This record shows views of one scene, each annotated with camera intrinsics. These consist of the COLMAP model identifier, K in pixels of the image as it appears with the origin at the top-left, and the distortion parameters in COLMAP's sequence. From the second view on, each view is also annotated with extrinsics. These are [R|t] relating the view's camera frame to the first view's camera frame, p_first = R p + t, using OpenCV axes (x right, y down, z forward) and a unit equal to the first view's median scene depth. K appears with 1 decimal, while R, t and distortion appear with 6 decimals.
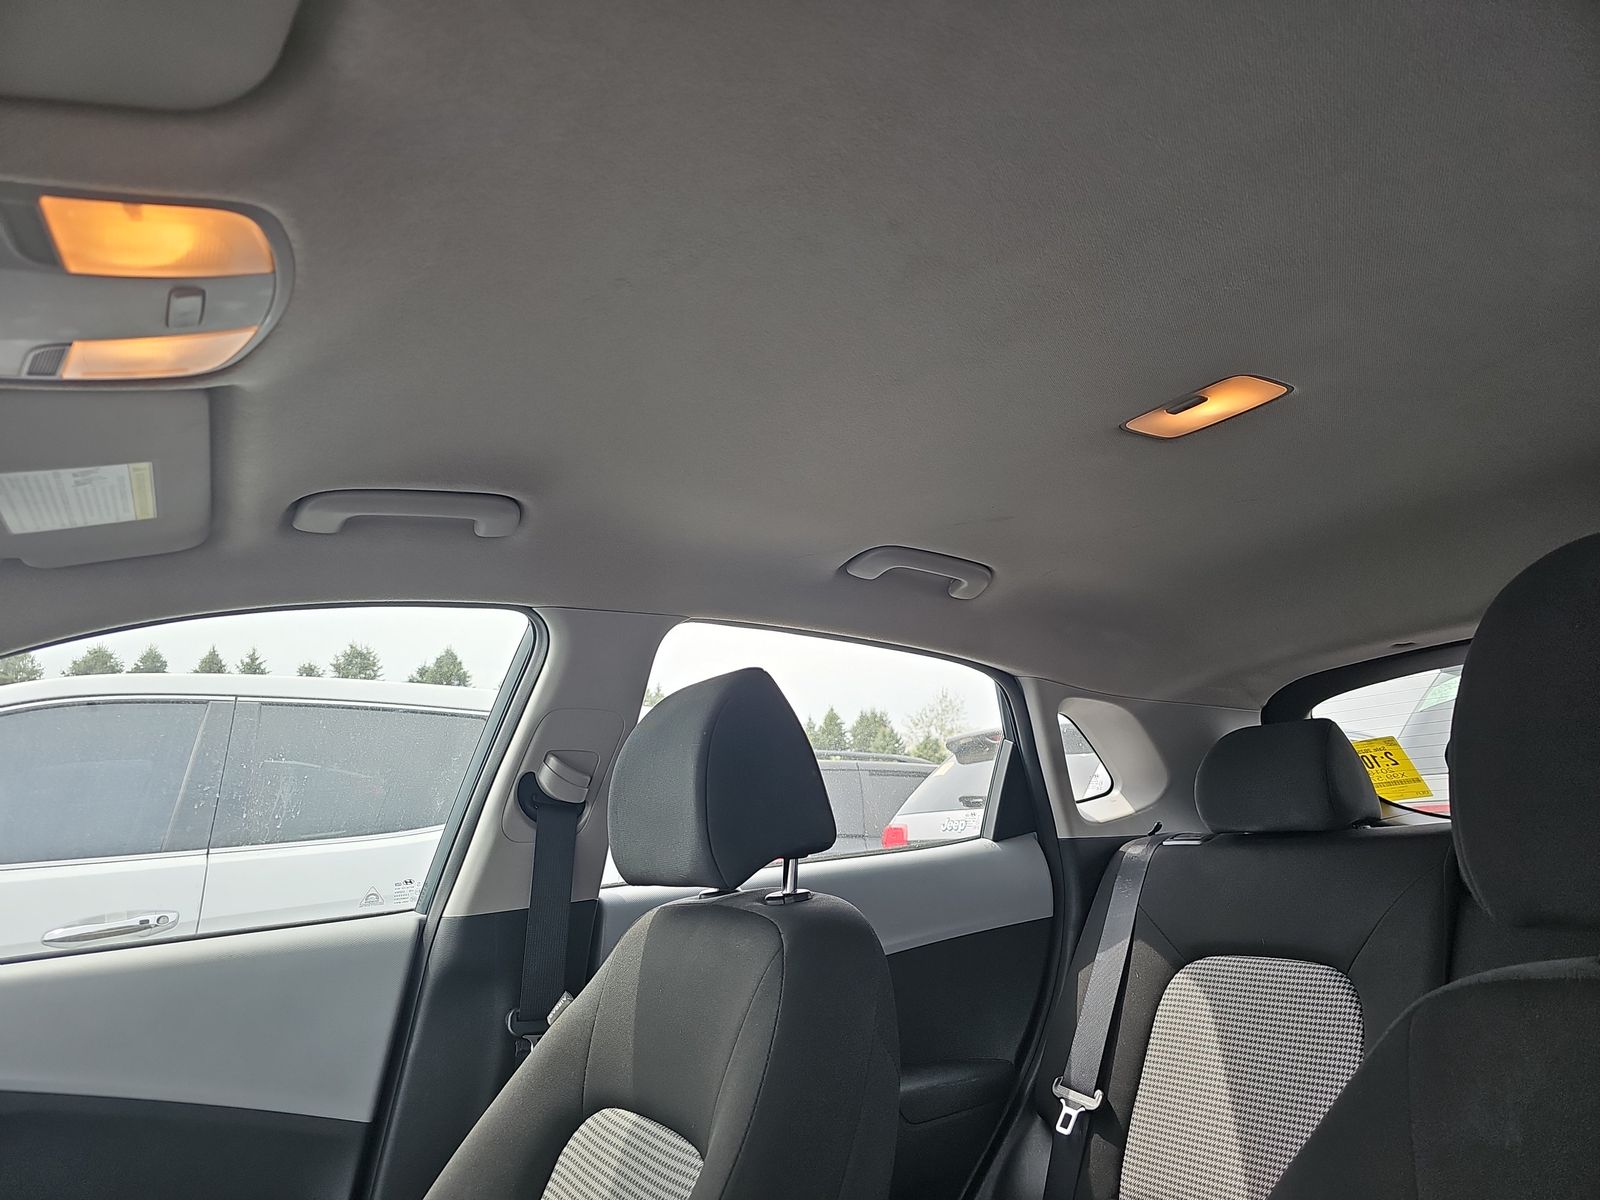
lens RADIAL K [[1048.6, 0, 800.0], [0, 1048.6, 600.0], [0, 0, 1]] dist [0.003759, 0.001677]
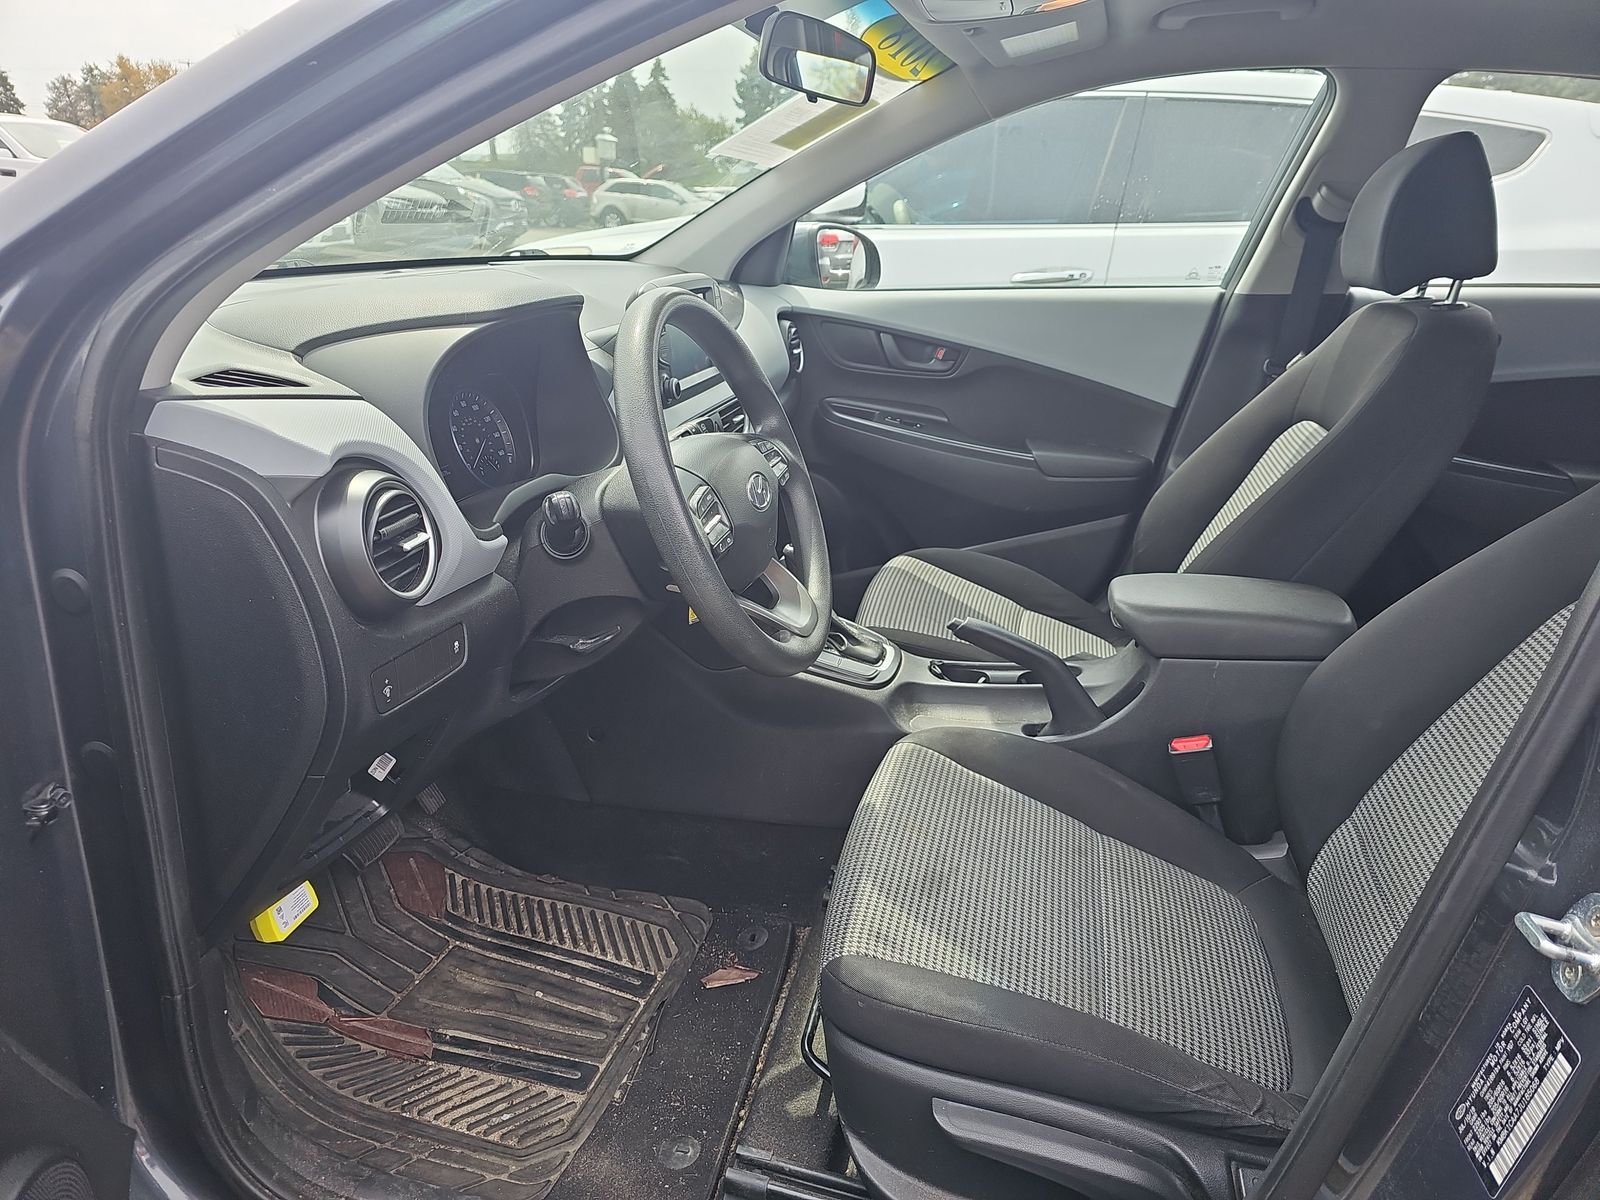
lens RADIAL K [[1048.6, 0, 800.0], [0, 1048.6, 600.0], [0, 0, 1]] dist [0.003759, 0.001677]
pose [[0.702208, 0.308360, -0.641731, 0.344480], [0.091546, 0.854755, 0.510894, -0.159719], [0.706062, -0.417502, 0.571987, -0.525531]]
